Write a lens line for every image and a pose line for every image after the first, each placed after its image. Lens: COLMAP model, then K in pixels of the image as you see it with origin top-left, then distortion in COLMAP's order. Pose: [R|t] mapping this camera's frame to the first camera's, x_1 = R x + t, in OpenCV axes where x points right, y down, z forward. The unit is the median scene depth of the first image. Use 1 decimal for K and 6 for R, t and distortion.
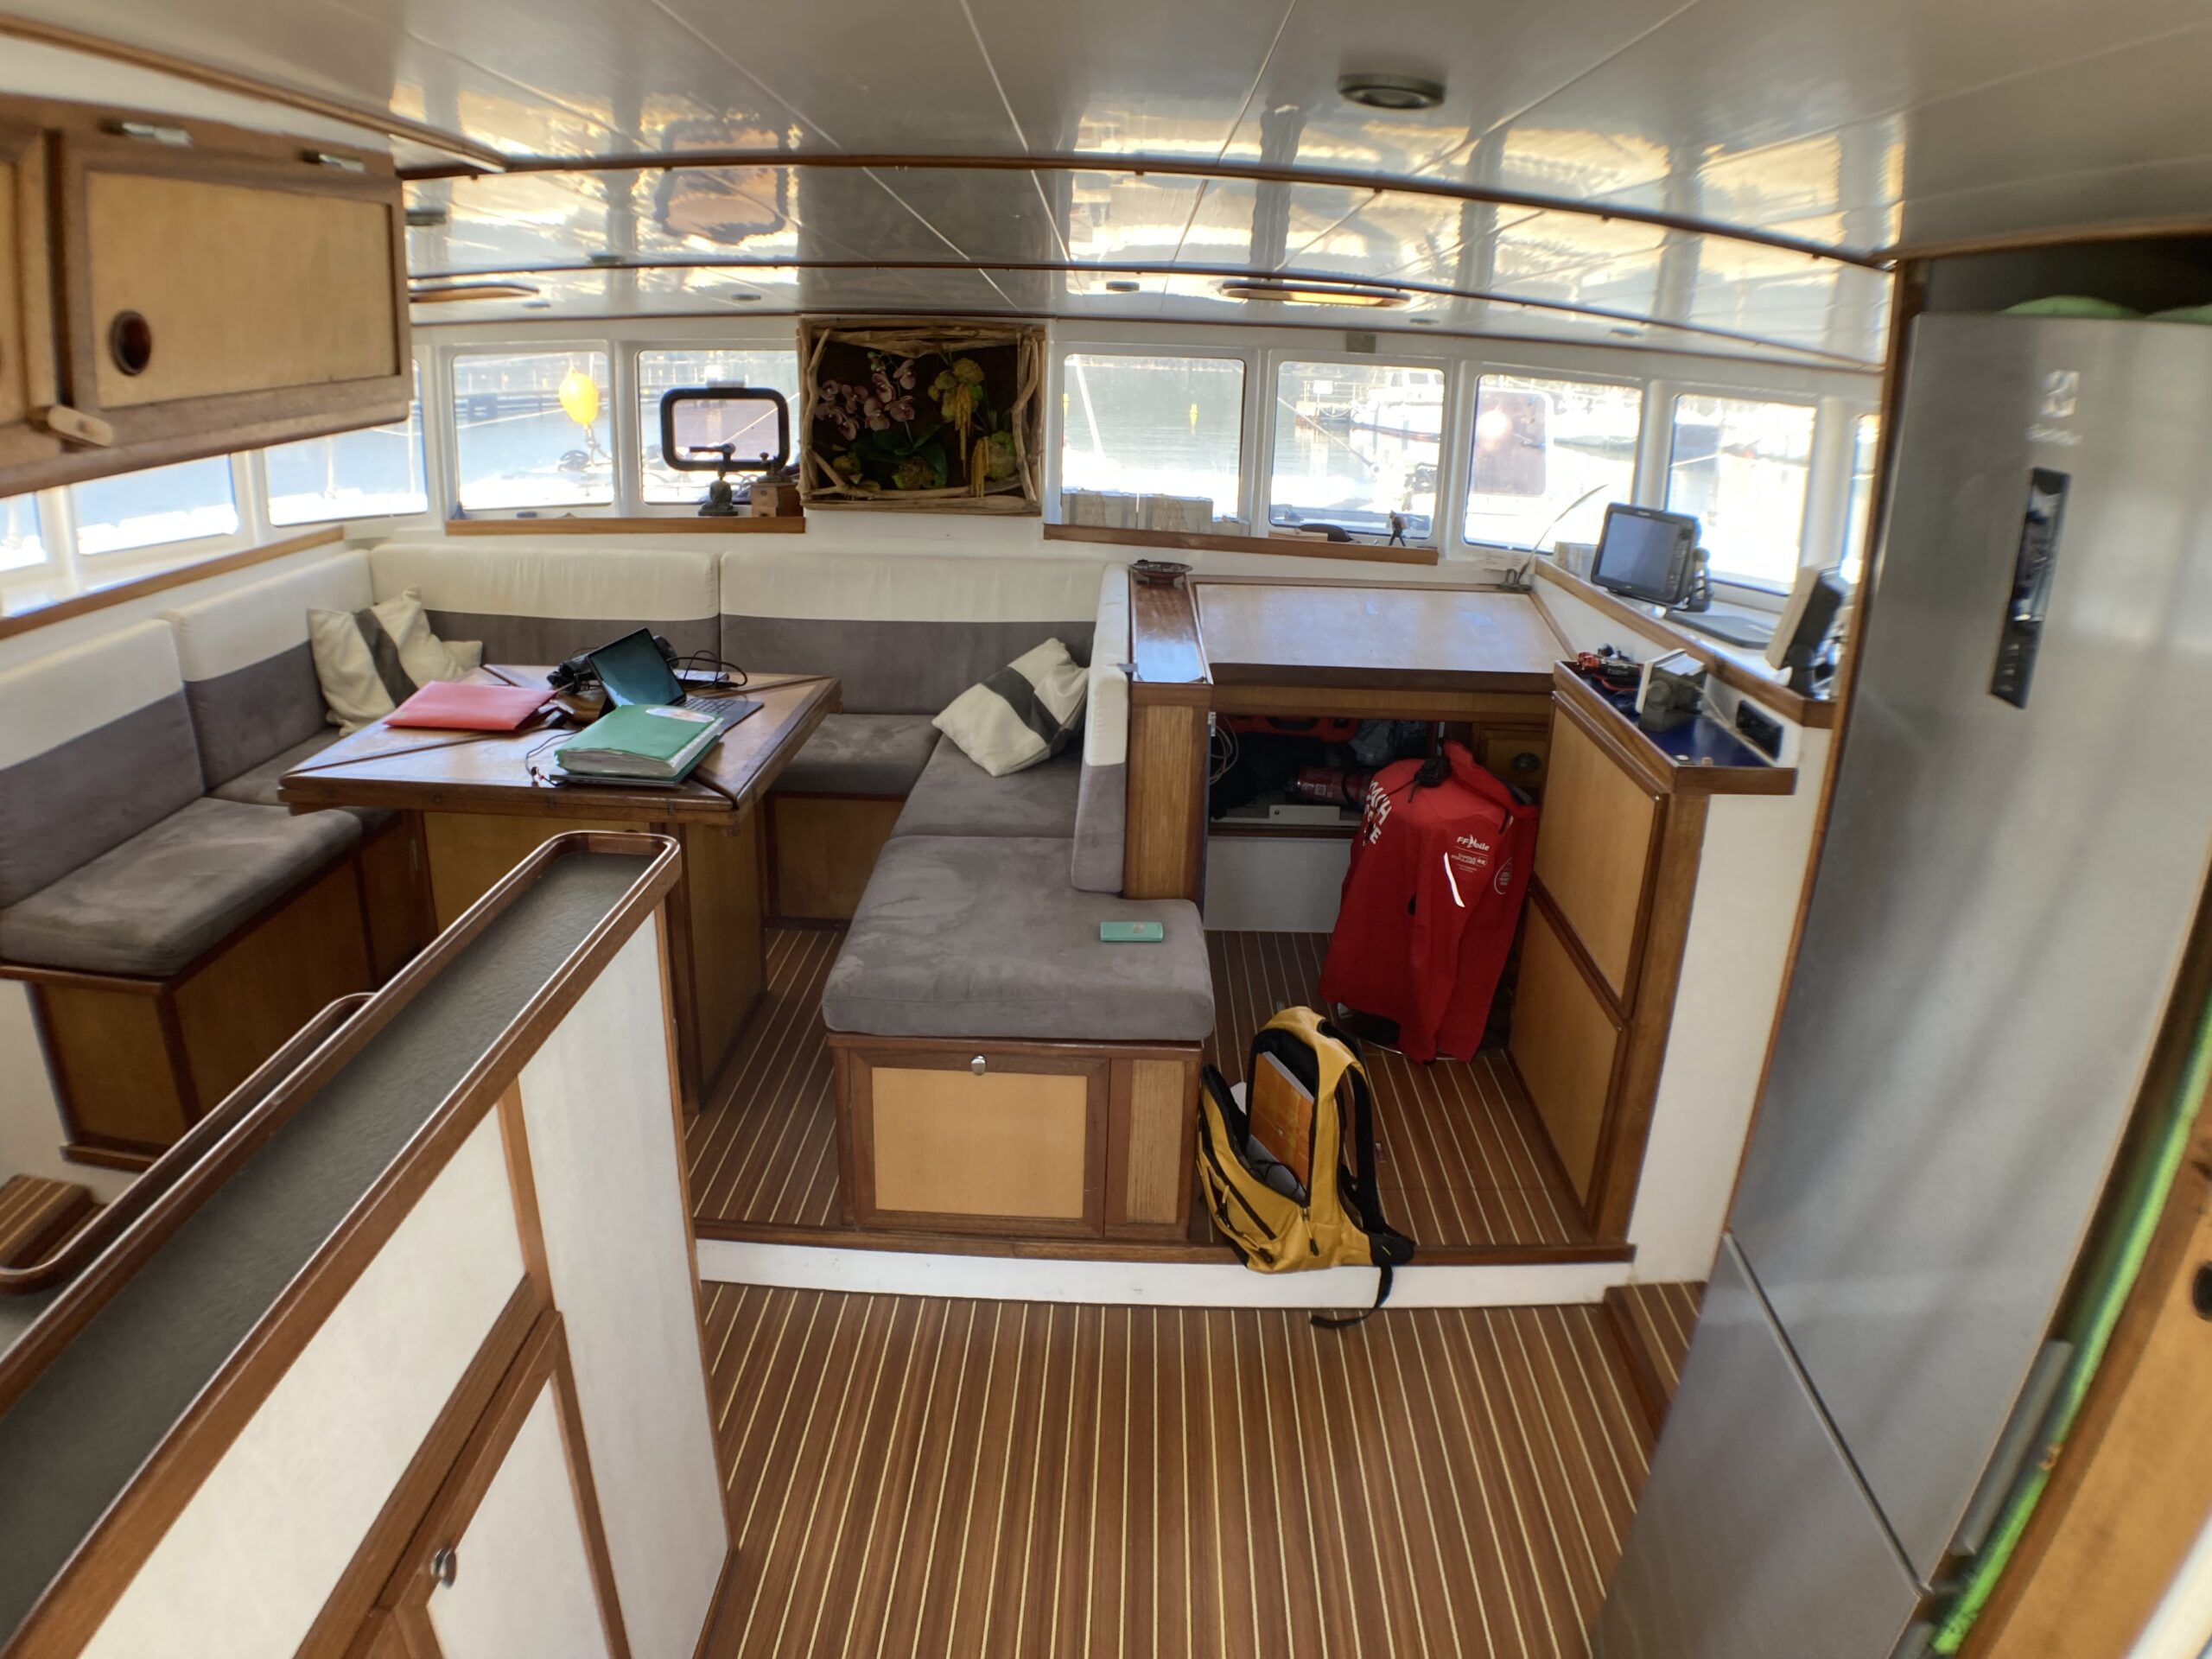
lens RADIAL K [[1414.8, 0, 1097.3], [0, 1414.8, 814.6], [0, 0, 1]] dist [-0.194483, 0.033128]
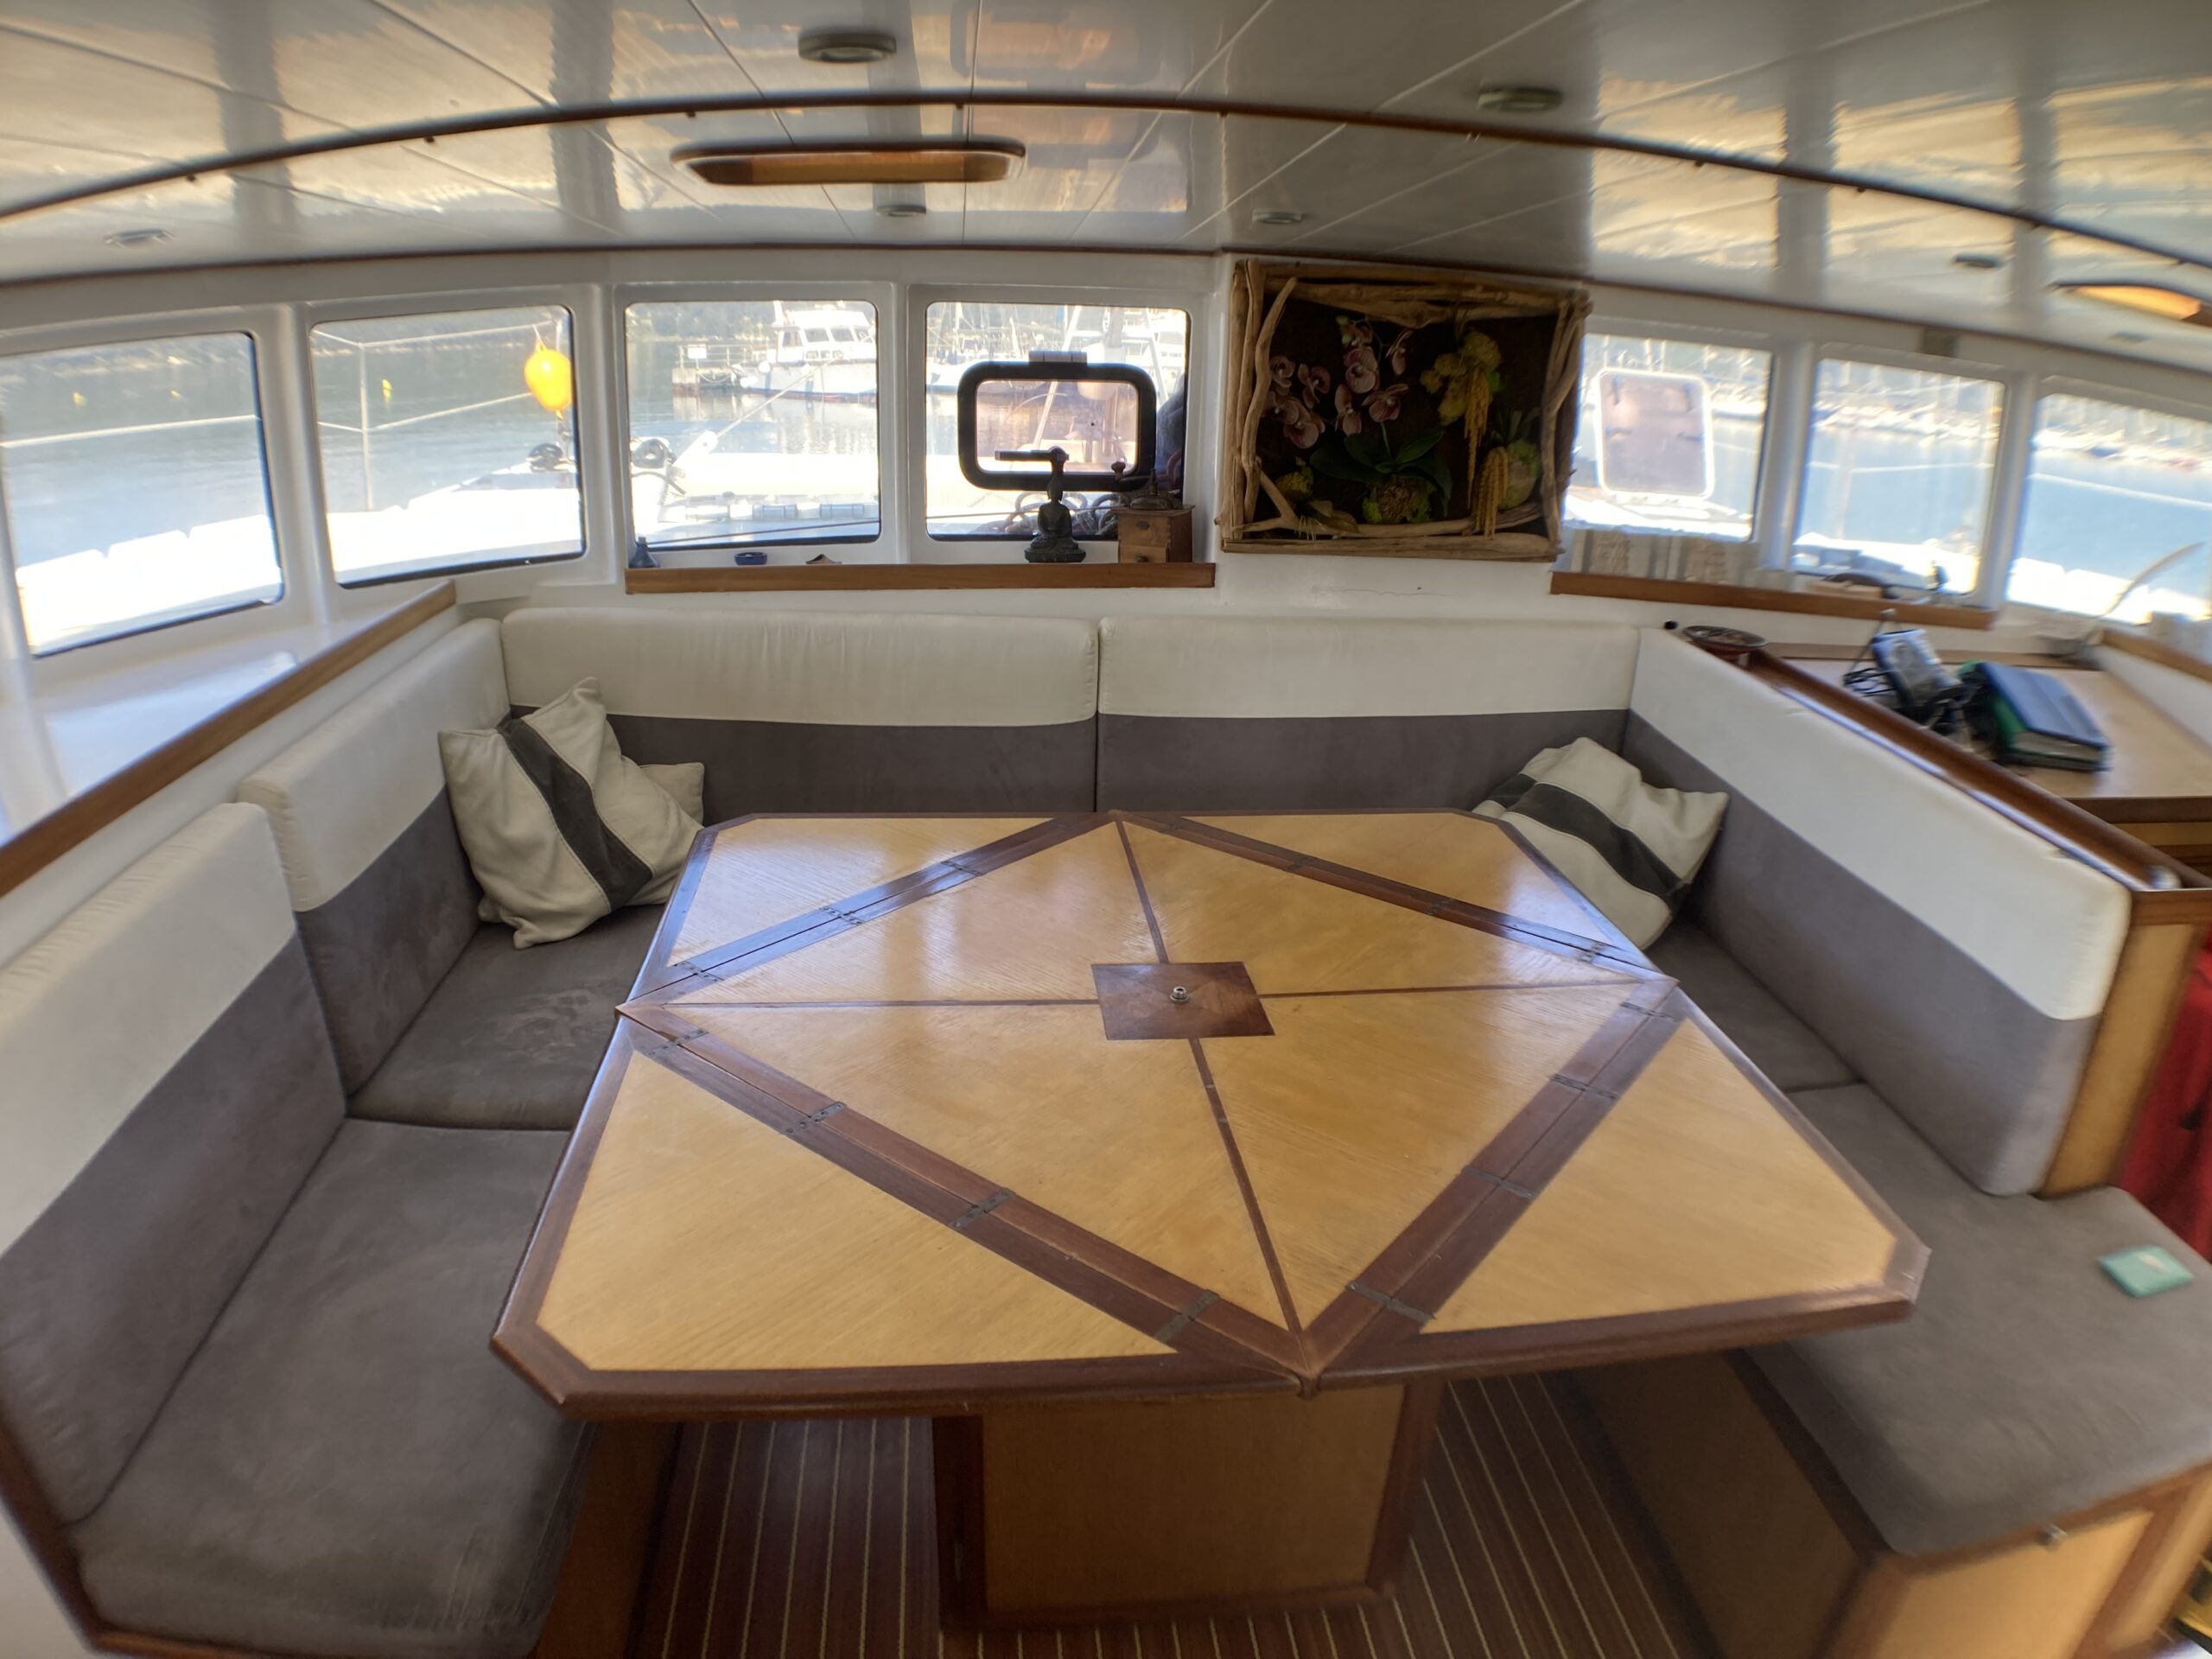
lens RADIAL K [[1440.8, 0, 1106.0], [0, 1440.8, 829.5], [0, 0, 1]] dist [-0.208255, 0.039320]
pose [[0.992703, -0.044087, 0.112234, -0.366650], [0.041765, 0.998864, 0.022960, -0.111692], [-0.113118, -0.018105, 0.993417, 0.349708]]
